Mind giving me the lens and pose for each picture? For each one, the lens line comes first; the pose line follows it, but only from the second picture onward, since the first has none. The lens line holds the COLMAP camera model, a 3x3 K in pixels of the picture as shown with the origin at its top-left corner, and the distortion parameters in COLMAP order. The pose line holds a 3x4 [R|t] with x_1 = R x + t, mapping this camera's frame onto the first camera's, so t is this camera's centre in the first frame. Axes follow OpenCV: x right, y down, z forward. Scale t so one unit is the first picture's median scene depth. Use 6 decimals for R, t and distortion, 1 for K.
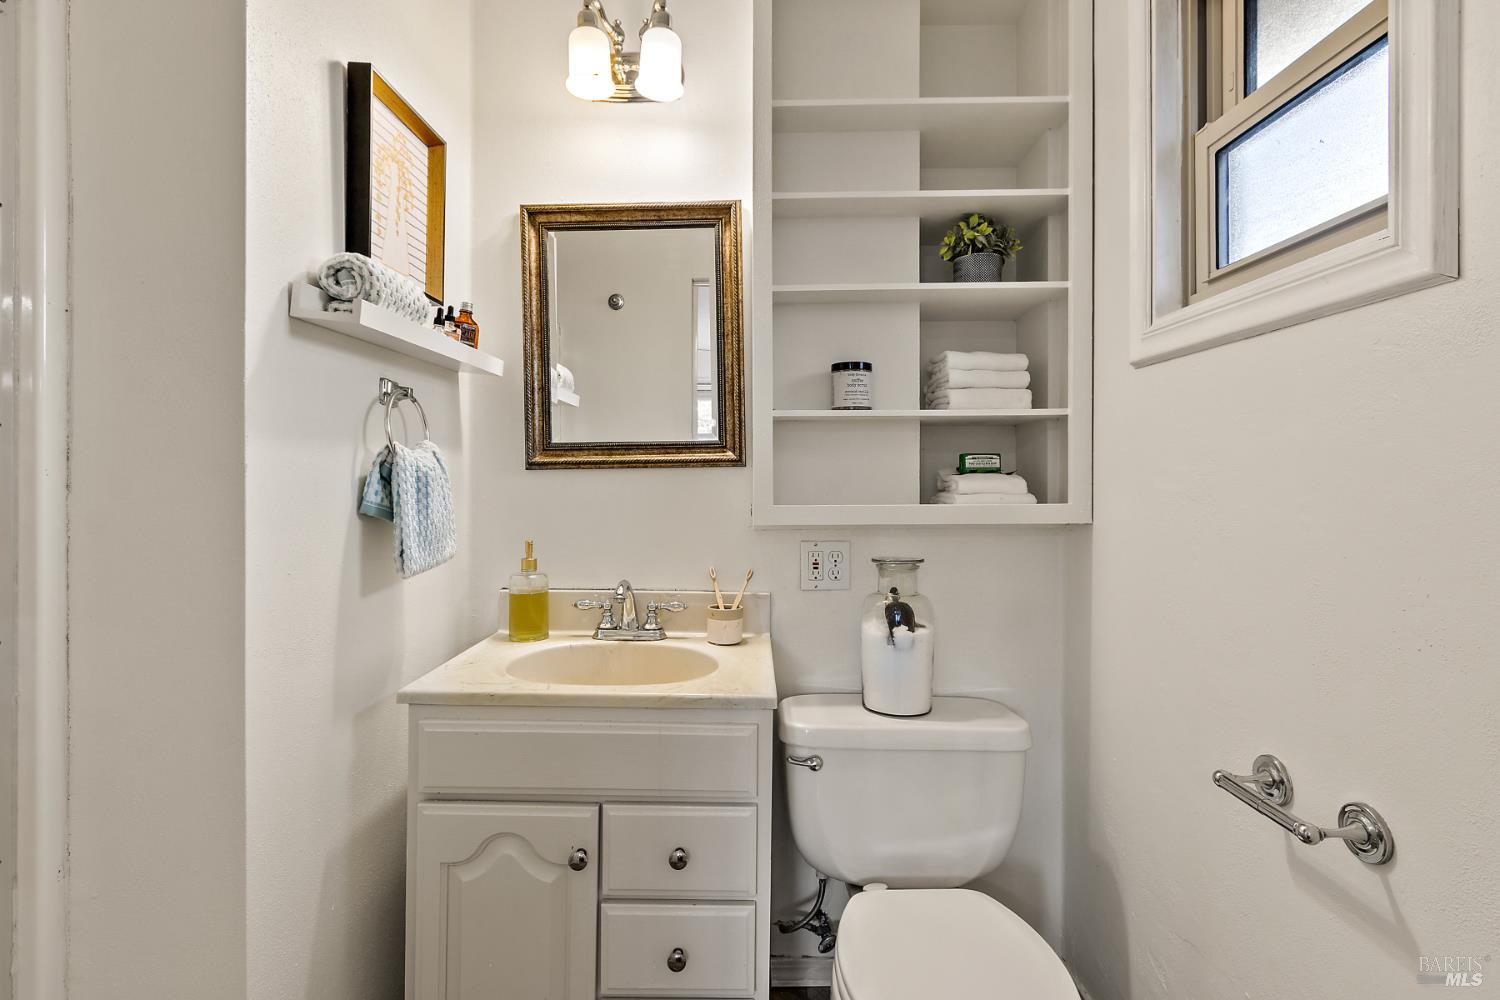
lens RADIAL K [[695.6, 0, 741.2], [0, 695.6, 491.6], [0, 0, 1]] dist [0.007285, -0.002273]
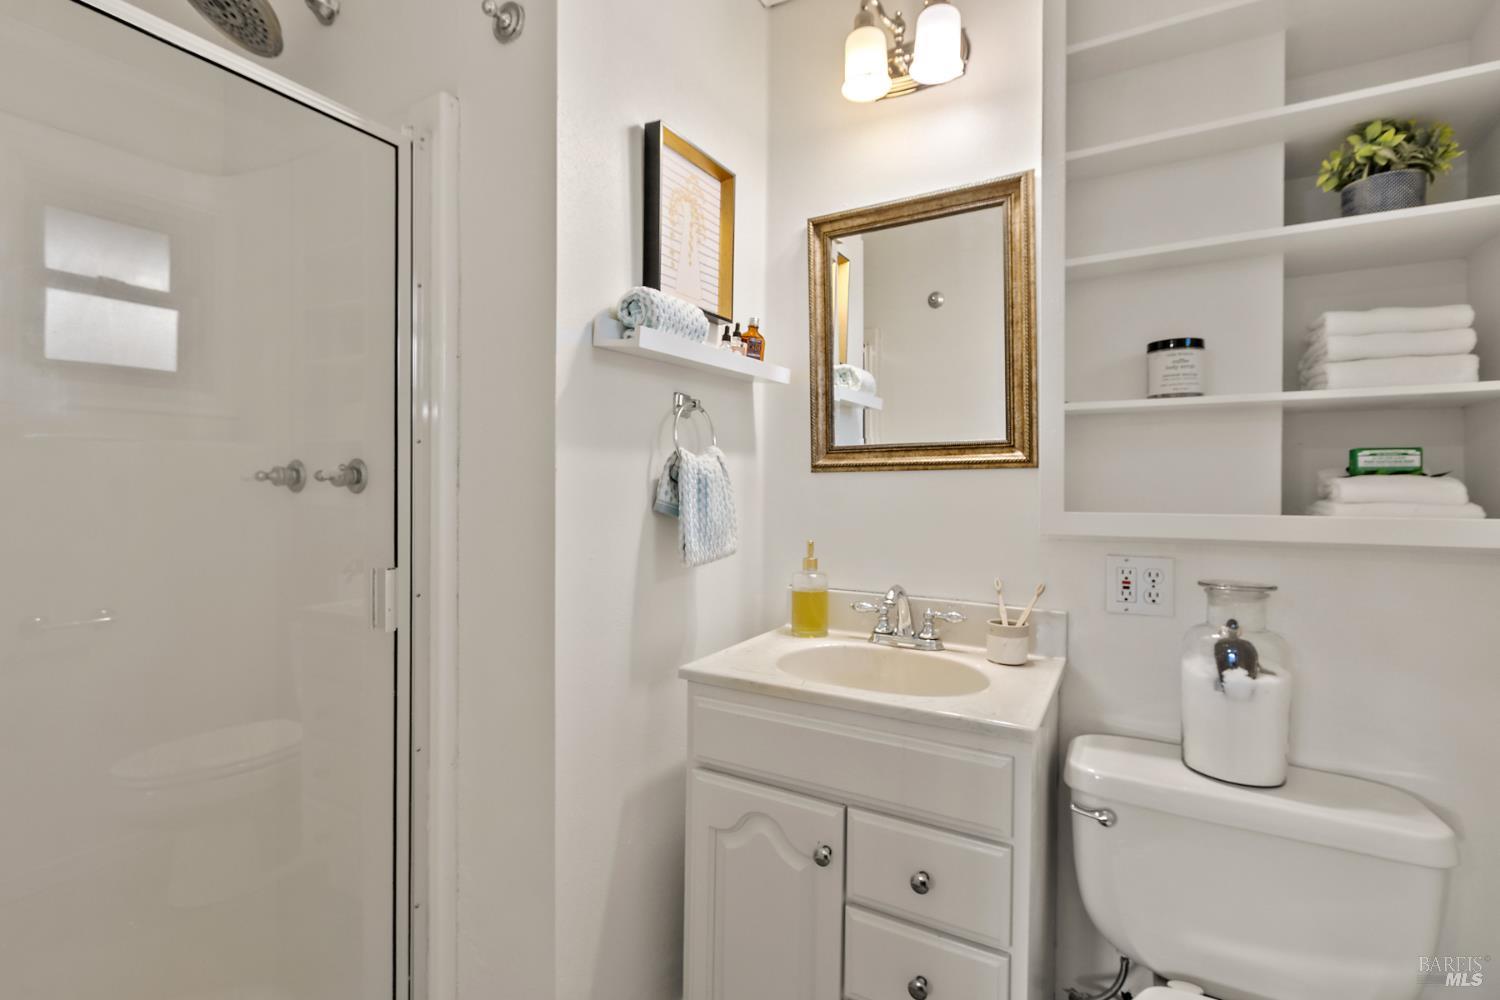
lens RADIAL K [[695.6, 0, 745.6], [0, 695.6, 497.2], [0, 0, 1]] dist [0.007285, -0.002273]
pose [[0.880182, 0.012939, -0.474459, 0.109308], [-0.011796, 0.999916, 0.005384, 0.001075], [0.474489, 0.000858, 0.880261, 0.040392]]
